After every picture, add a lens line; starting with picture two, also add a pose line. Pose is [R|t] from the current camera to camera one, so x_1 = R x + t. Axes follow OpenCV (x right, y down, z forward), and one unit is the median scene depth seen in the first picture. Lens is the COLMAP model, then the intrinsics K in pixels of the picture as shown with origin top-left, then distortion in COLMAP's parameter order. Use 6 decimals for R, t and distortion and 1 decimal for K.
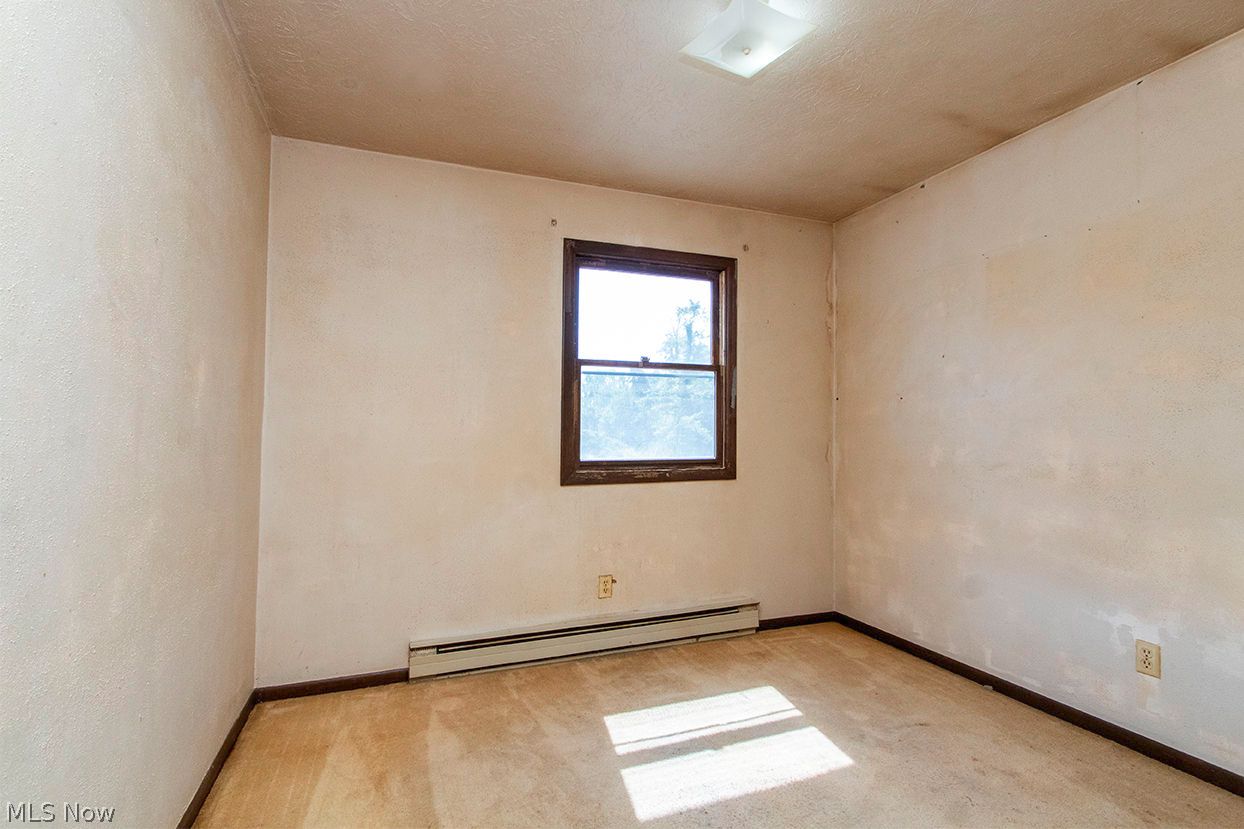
lens RADIAL K [[587.1, 0, 616.6], [0, 587.1, 404.6], [0, 0, 1]] dist [0.001085, 0.000298]
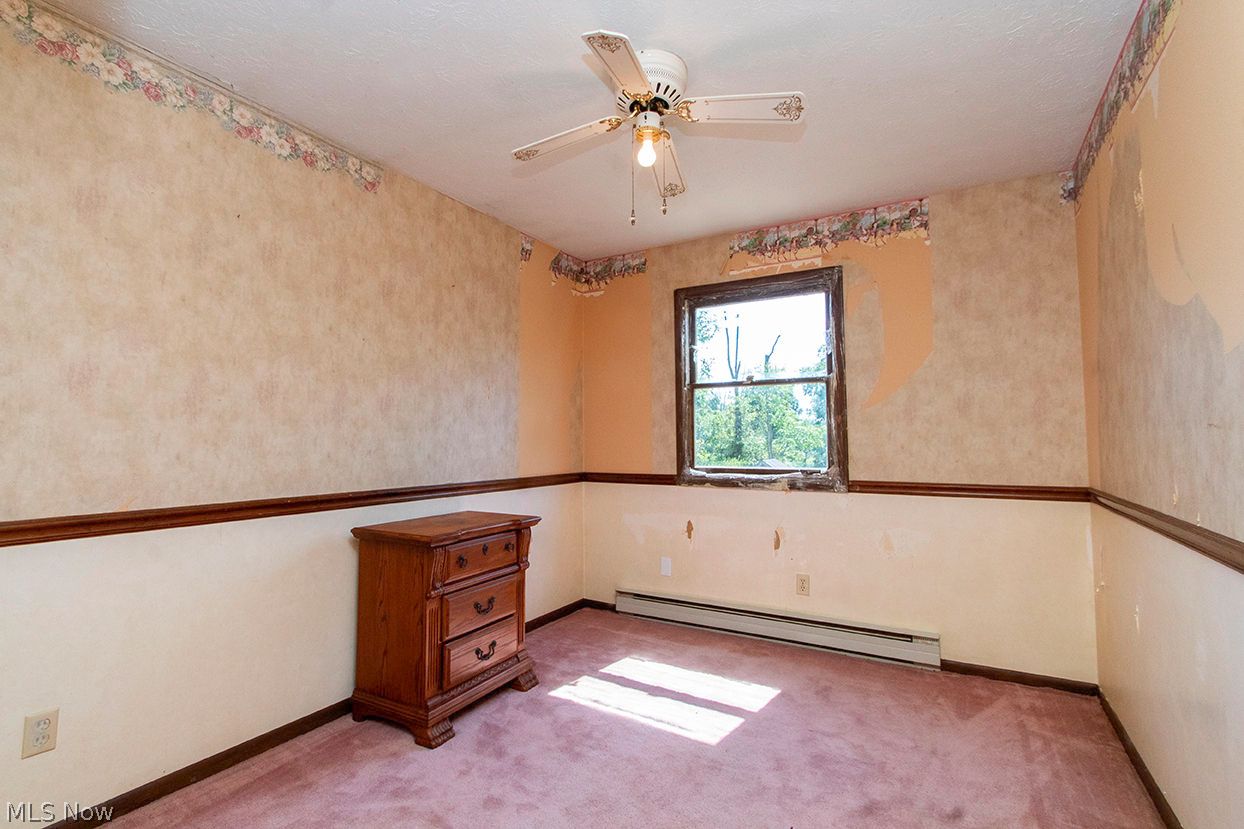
lens RADIAL K [[587.1, 0, 616.6], [0, 587.1, 404.6], [0, 0, 1]] dist [0.001085, 0.000298]
pose [[0.618593, -0.041111, -0.784635, 0.780836], [0.041217, 0.998953, -0.019845, -0.015111], [0.784629, -0.020064, 0.619640, 0.107680]]
